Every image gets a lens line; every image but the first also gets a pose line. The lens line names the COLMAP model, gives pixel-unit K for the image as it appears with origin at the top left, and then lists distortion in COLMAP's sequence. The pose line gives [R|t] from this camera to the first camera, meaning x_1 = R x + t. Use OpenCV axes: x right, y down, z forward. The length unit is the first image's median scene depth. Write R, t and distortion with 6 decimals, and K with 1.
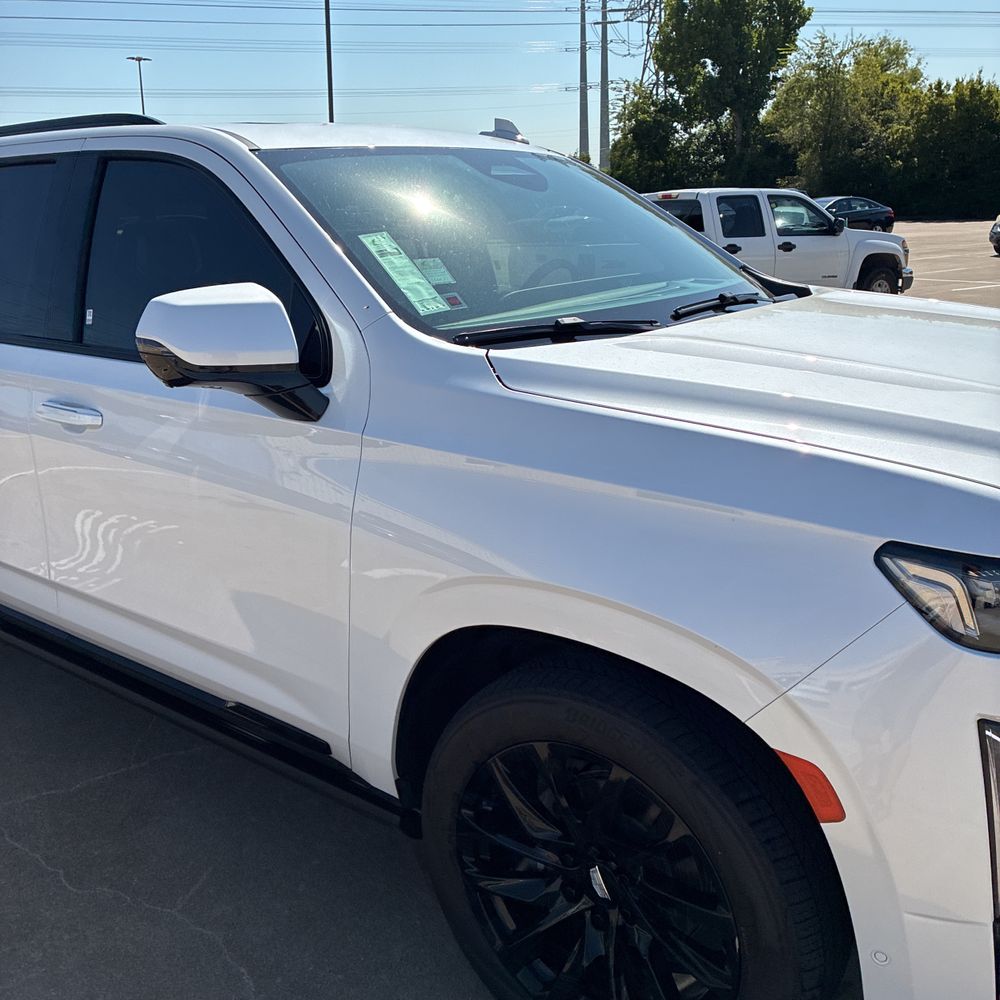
lens RADIAL K [[1012.5, 0, 473.0], [0, 1012.5, 492.0], [0, 0, 1]] dist [0.008844, 0.029307]
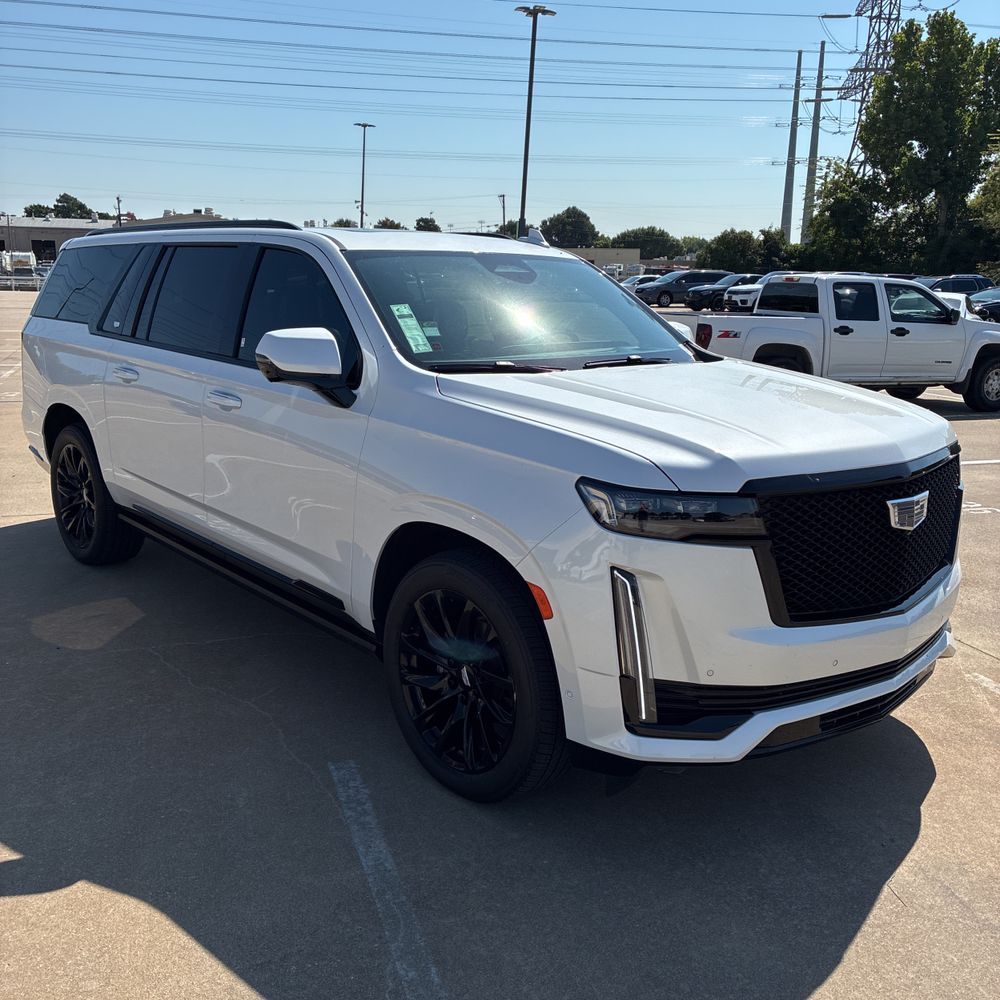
lens RADIAL K [[1006.9, 0, 478.3], [0, 1006.9, 501.4], [0, 0, 1]] dist [0.009859, 0.015742]
pose [[0.980535, 0.095966, -0.171293, 0.068739], [-0.103675, 0.993937, -0.036618, 0.023726], [0.166741, 0.053664, 0.984539, -0.121698]]
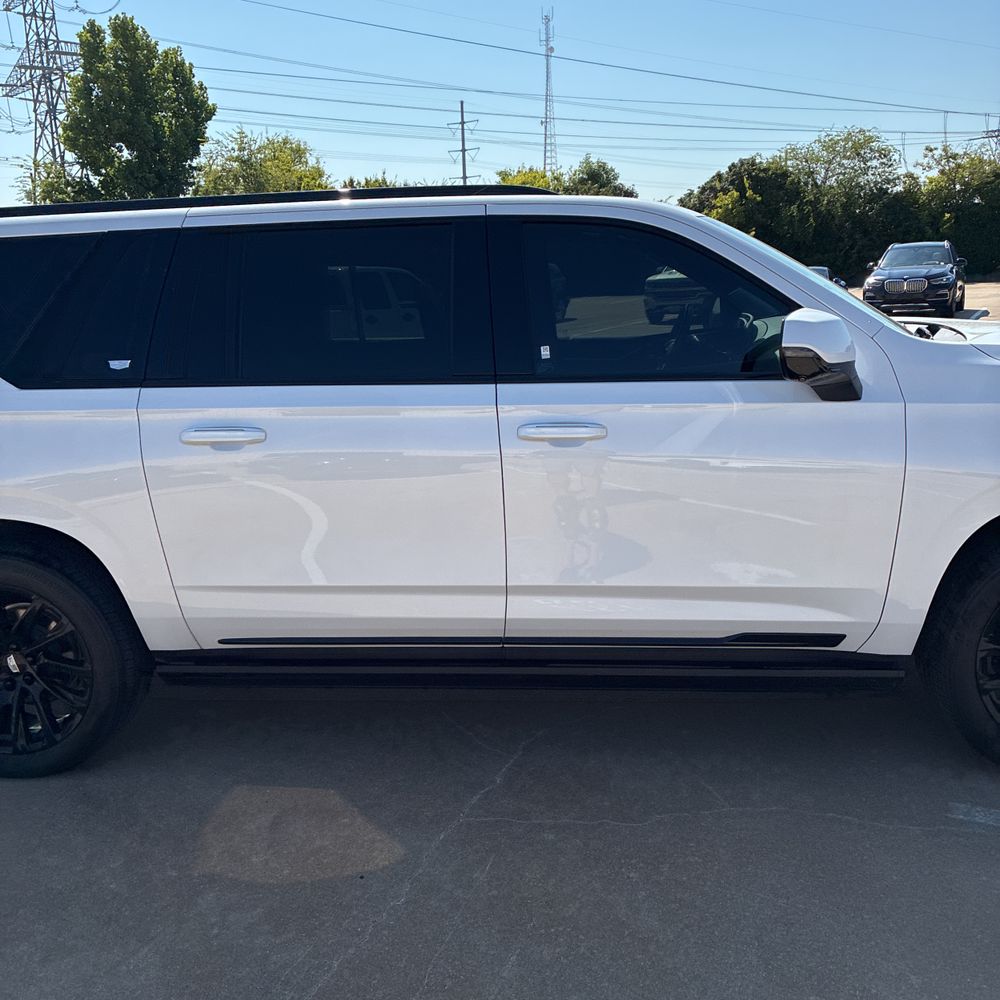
lens RADIAL K [[1004.6, 0, 485.7], [0, 1004.6, 498.0], [0, 0, 1]] dist [0.095180, -0.116894]
pose [[0.831892, -0.122070, 0.541345, -0.254421], [0.160913, 0.986657, -0.024792, 0.003636], [-0.531095, 0.107734, 0.840435, 0.013215]]
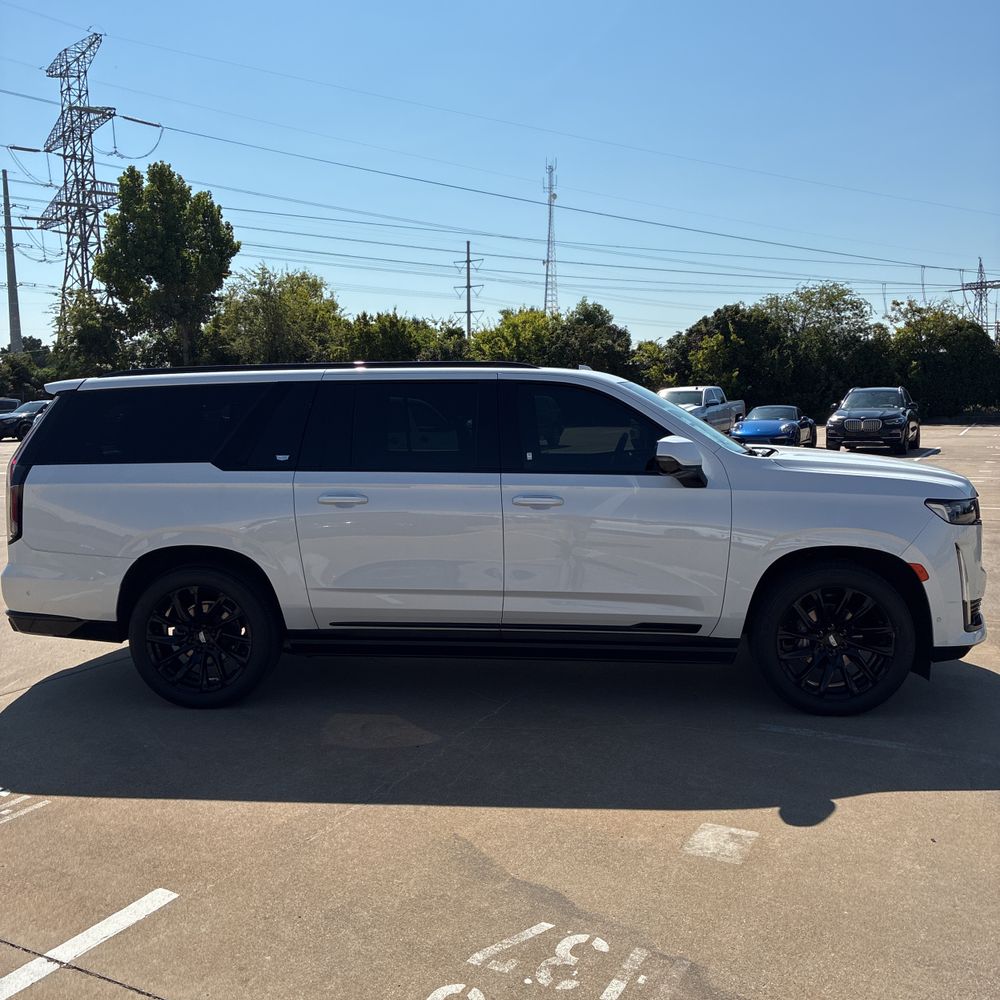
lens RADIAL K [[1025.4, 0, 483.0], [0, 1025.4, 507.7], [0, 0, 1]] dist [0.012263, 0.014665]
pose [[0.833337, -0.037444, 0.551495, -0.371689], [0.135049, 0.981260, -0.137443, 0.047056], [-0.536014, 0.189015, 0.822777, -0.148444]]
